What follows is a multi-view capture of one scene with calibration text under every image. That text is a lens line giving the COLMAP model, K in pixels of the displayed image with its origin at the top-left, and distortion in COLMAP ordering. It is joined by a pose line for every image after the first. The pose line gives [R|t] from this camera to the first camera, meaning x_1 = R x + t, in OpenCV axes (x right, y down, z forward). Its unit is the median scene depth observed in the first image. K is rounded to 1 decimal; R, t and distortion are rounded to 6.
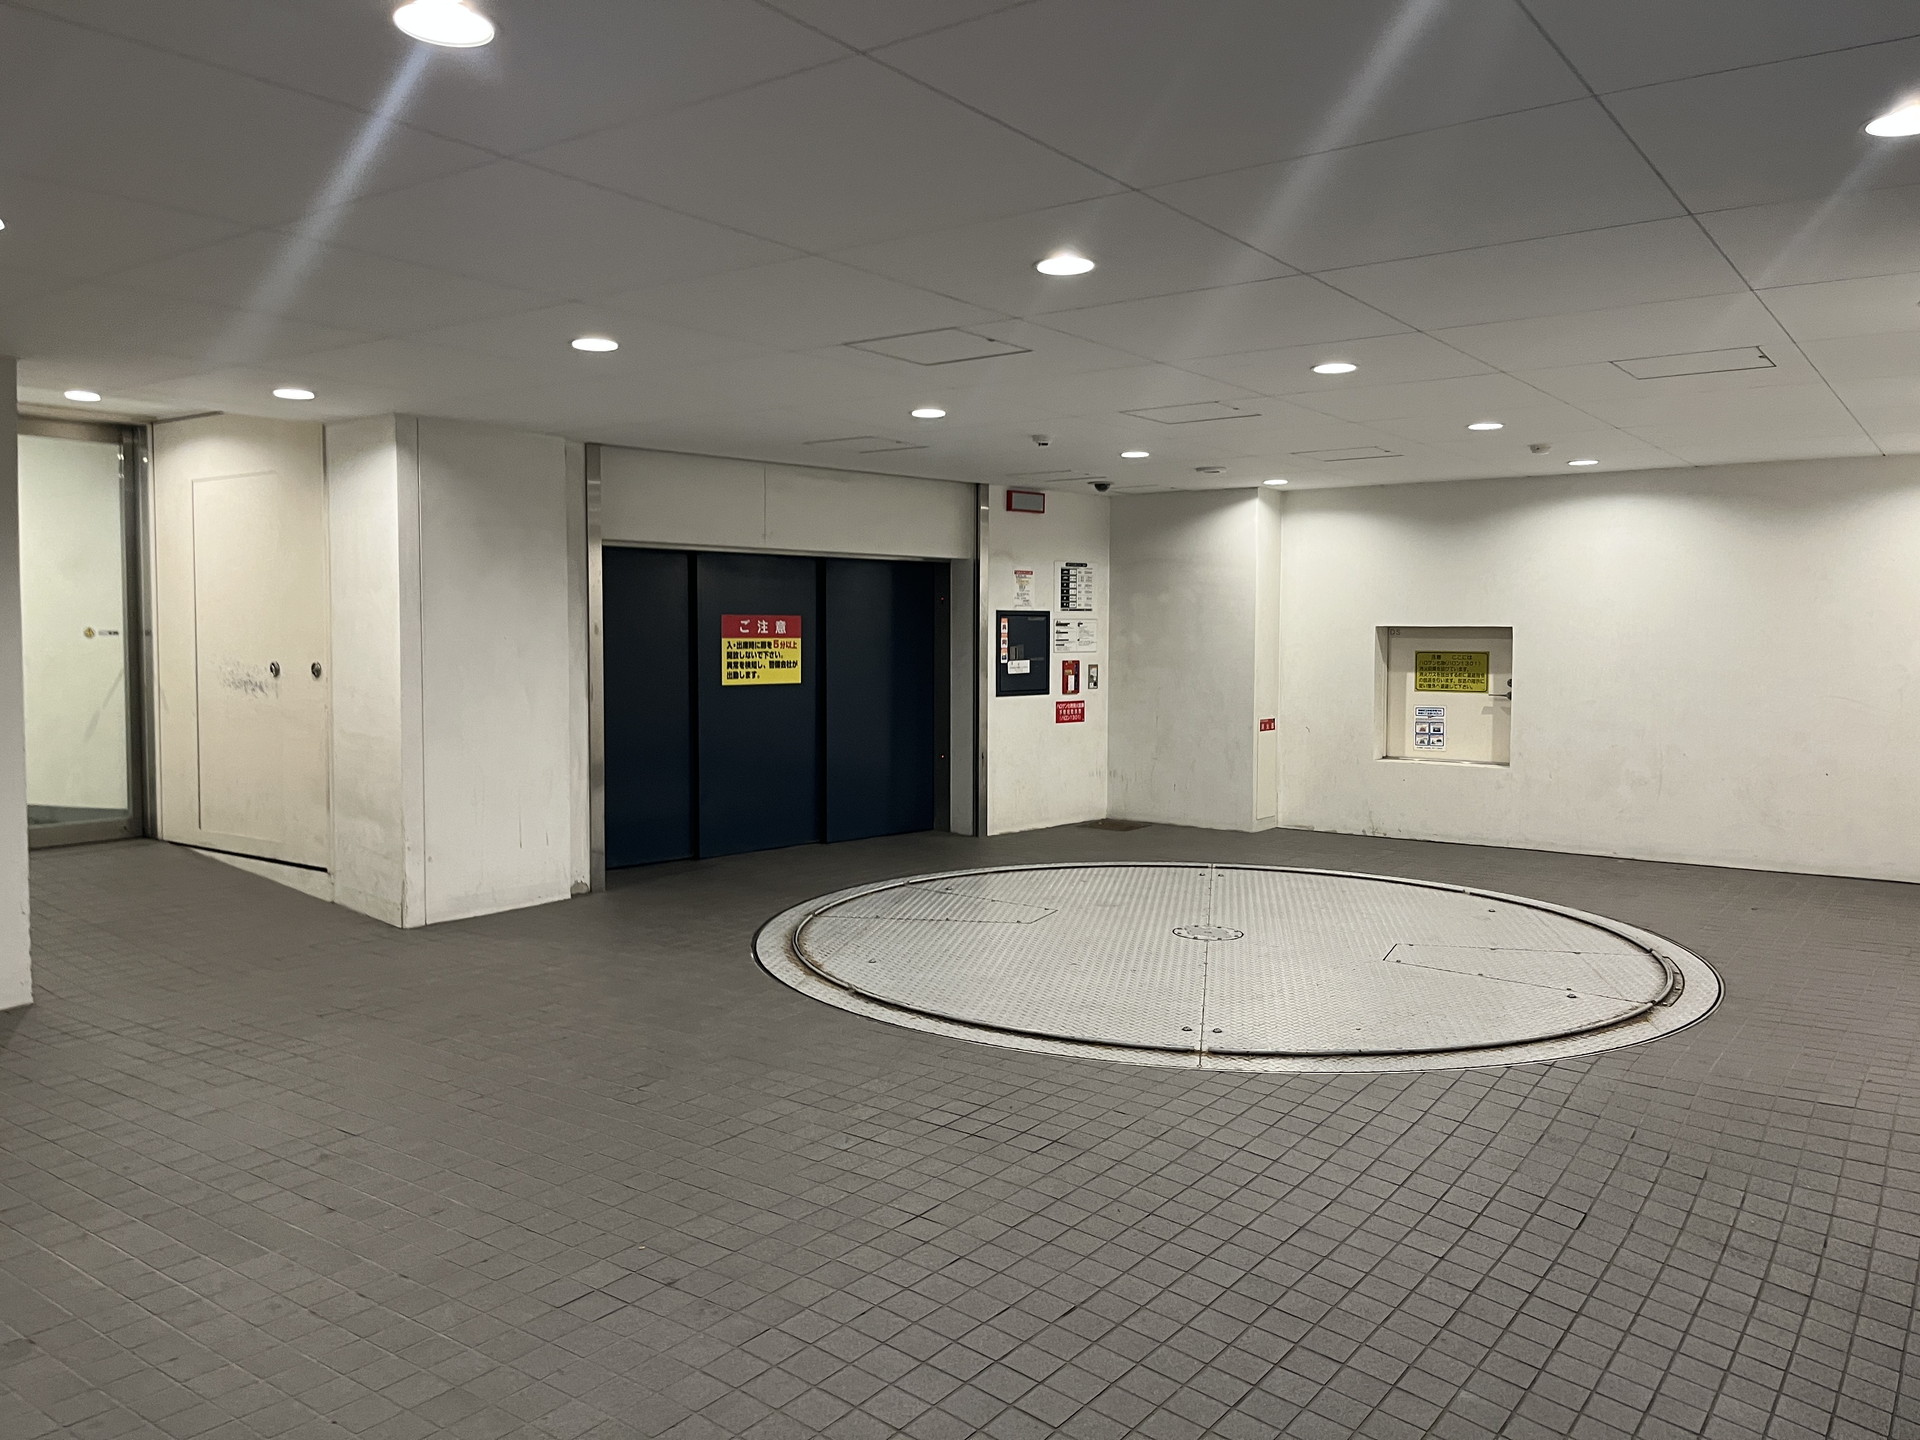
lens RADIAL K [[1453.3, 0, 960.0], [0, 1453.3, 720.0], [0, 0, 1]] dist [0.029383, -0.008667]
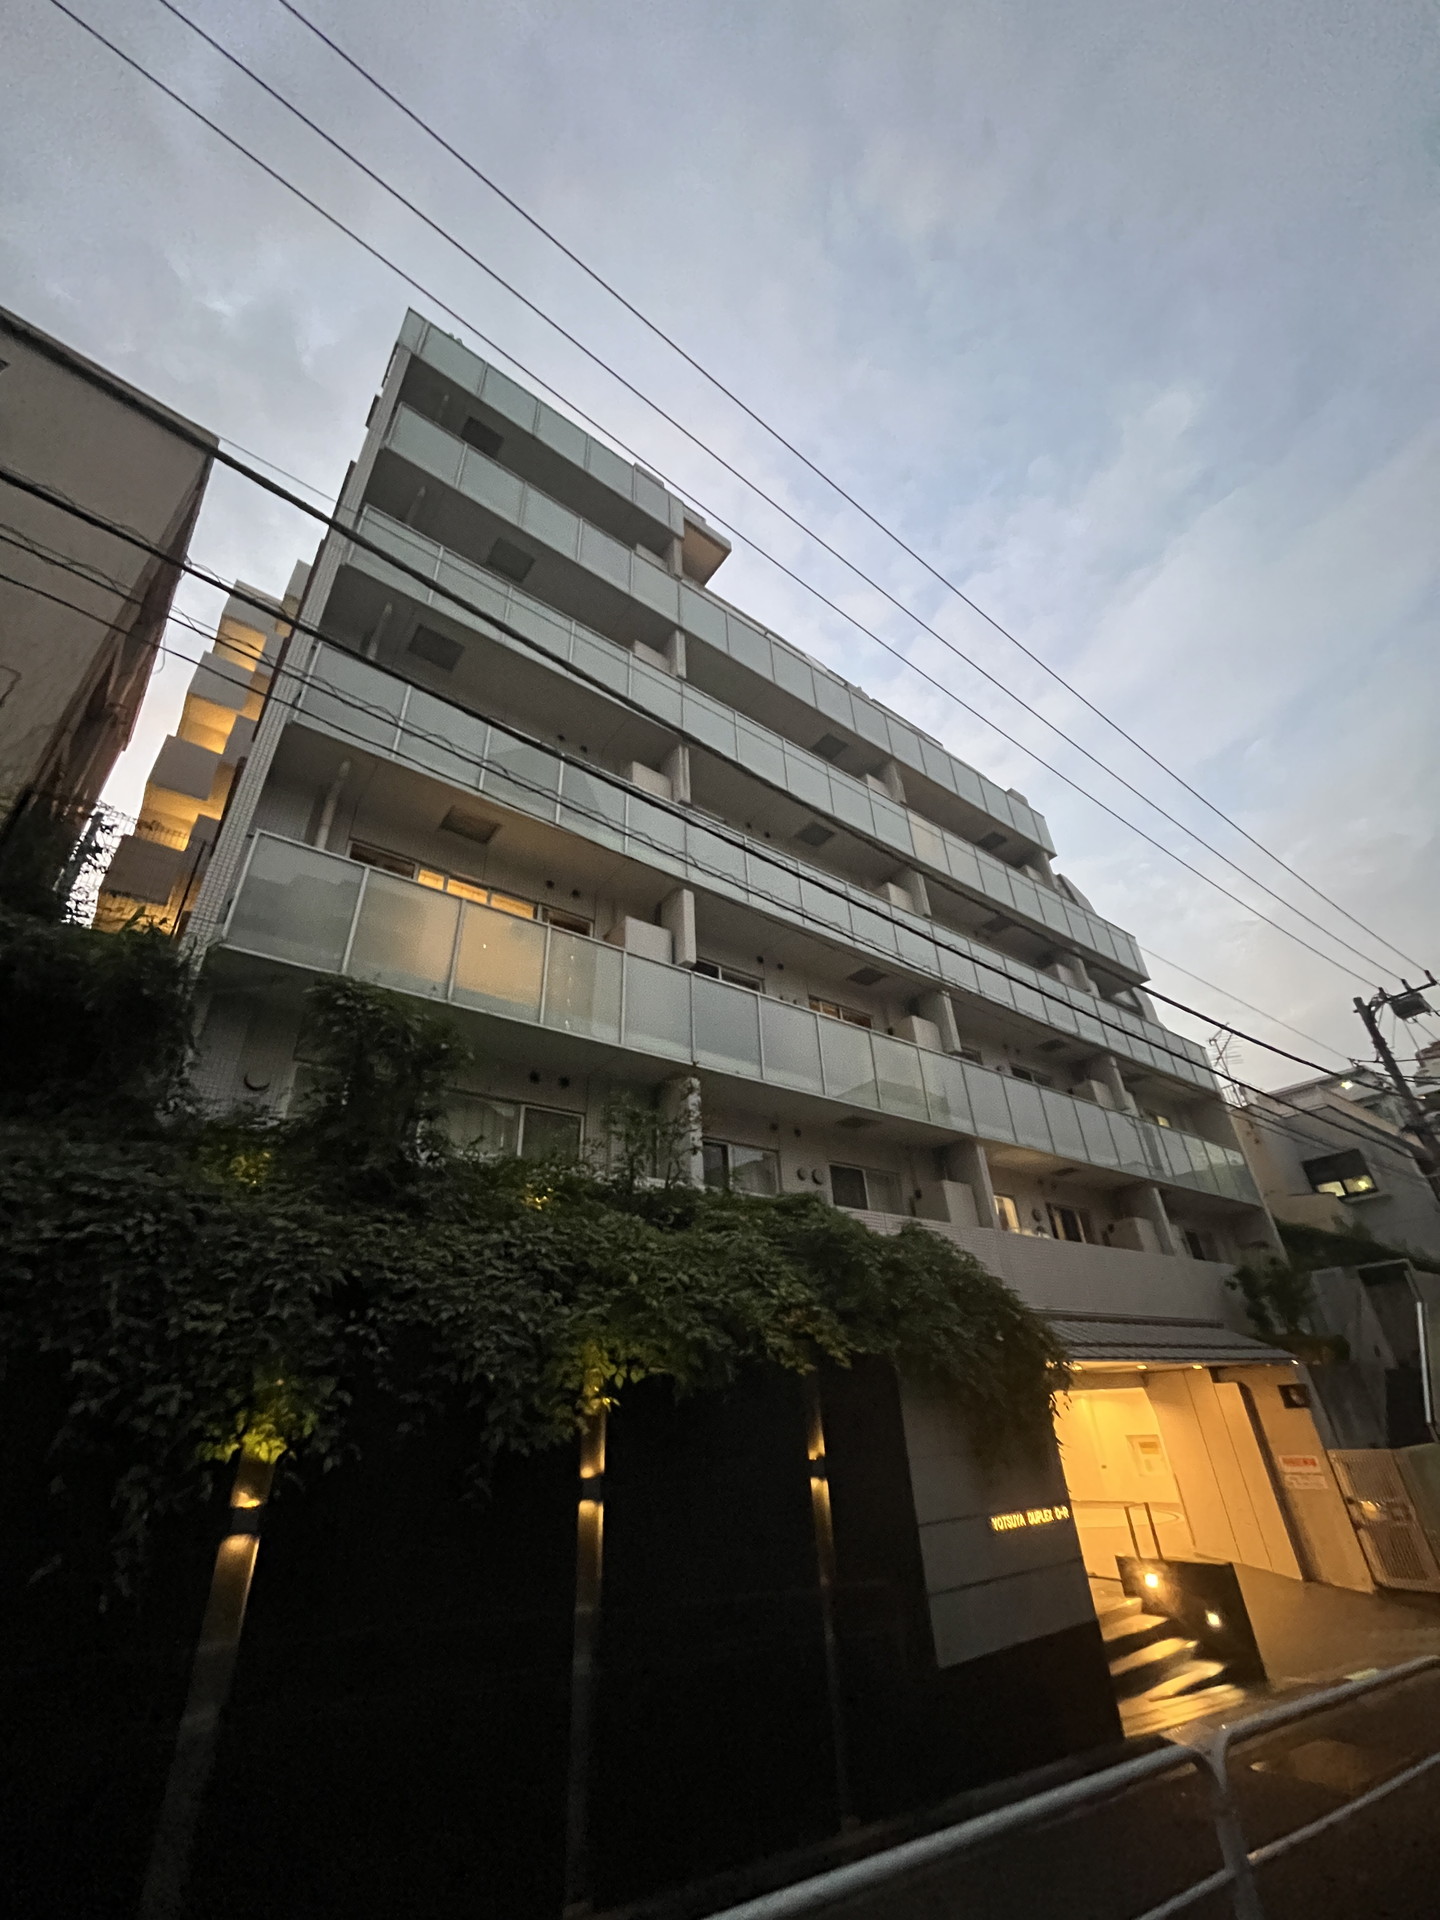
lens RADIAL K [[769.6, 0, 720.0], [0, 769.6, 960.0], [0, 0, 1]] dist [0.003577, -0.003259]
pose [[0.956203, -0.187583, -0.224697, -0.044456], [0.029138, 0.824845, -0.564607, 0.018784], [0.291251, 0.533331, 0.794185, -1.599582]]
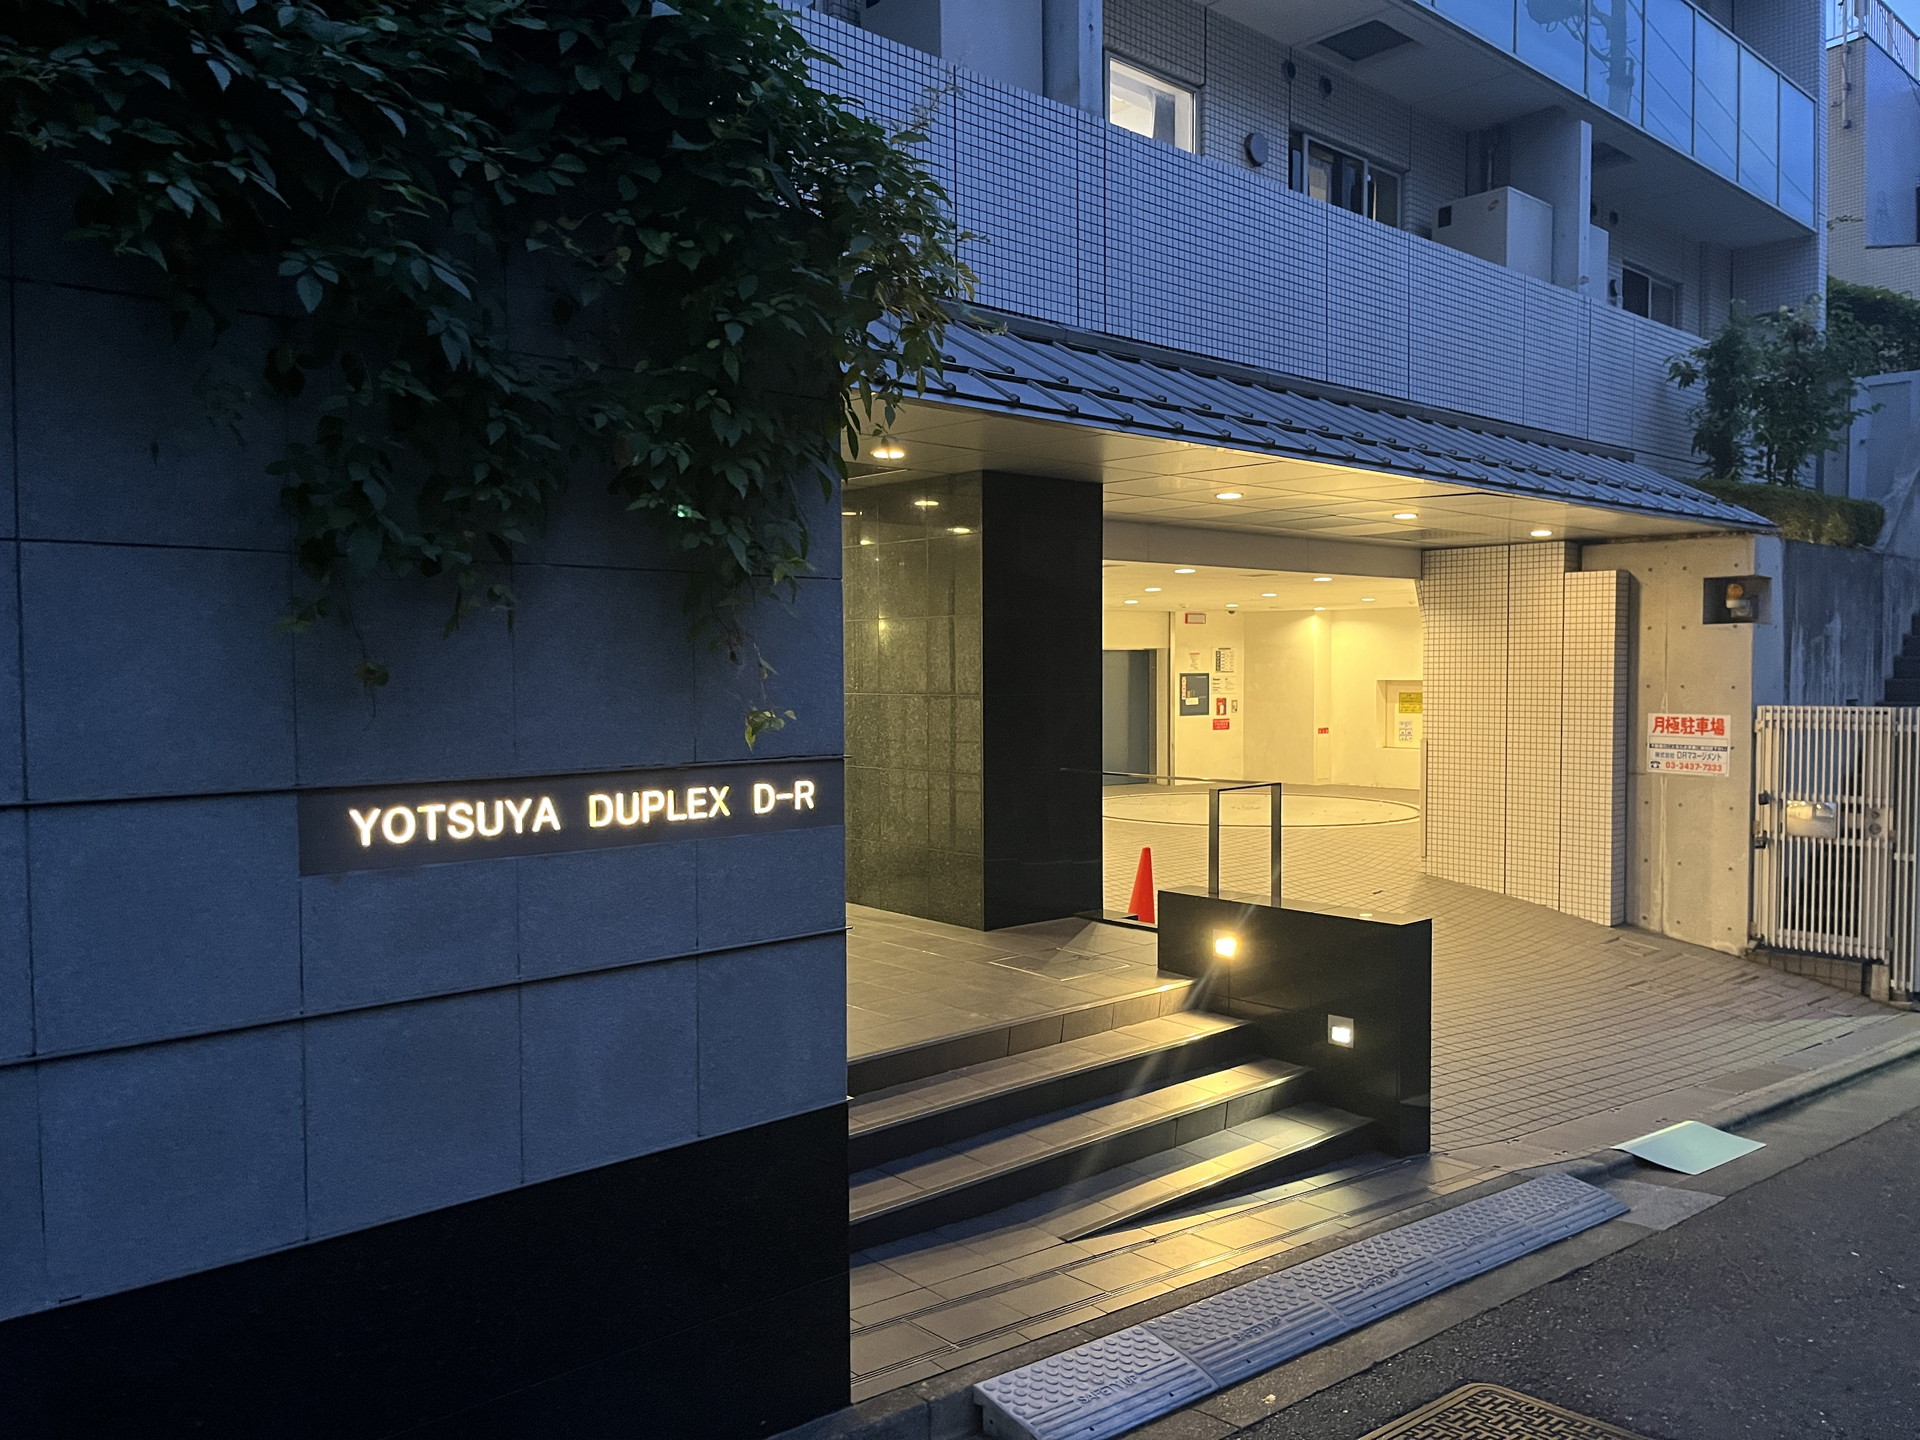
lens RADIAL K [[1453.3, 0, 960.0], [0, 1453.3, 720.0], [0, 0, 1]] dist [0.029383, -0.008667]
pose [[0.982046, -0.001152, -0.188640, 0.104662], [-0.003220, 0.999733, -0.022868, 0.036172], [0.188616, 0.023065, 0.981780, -1.026759]]
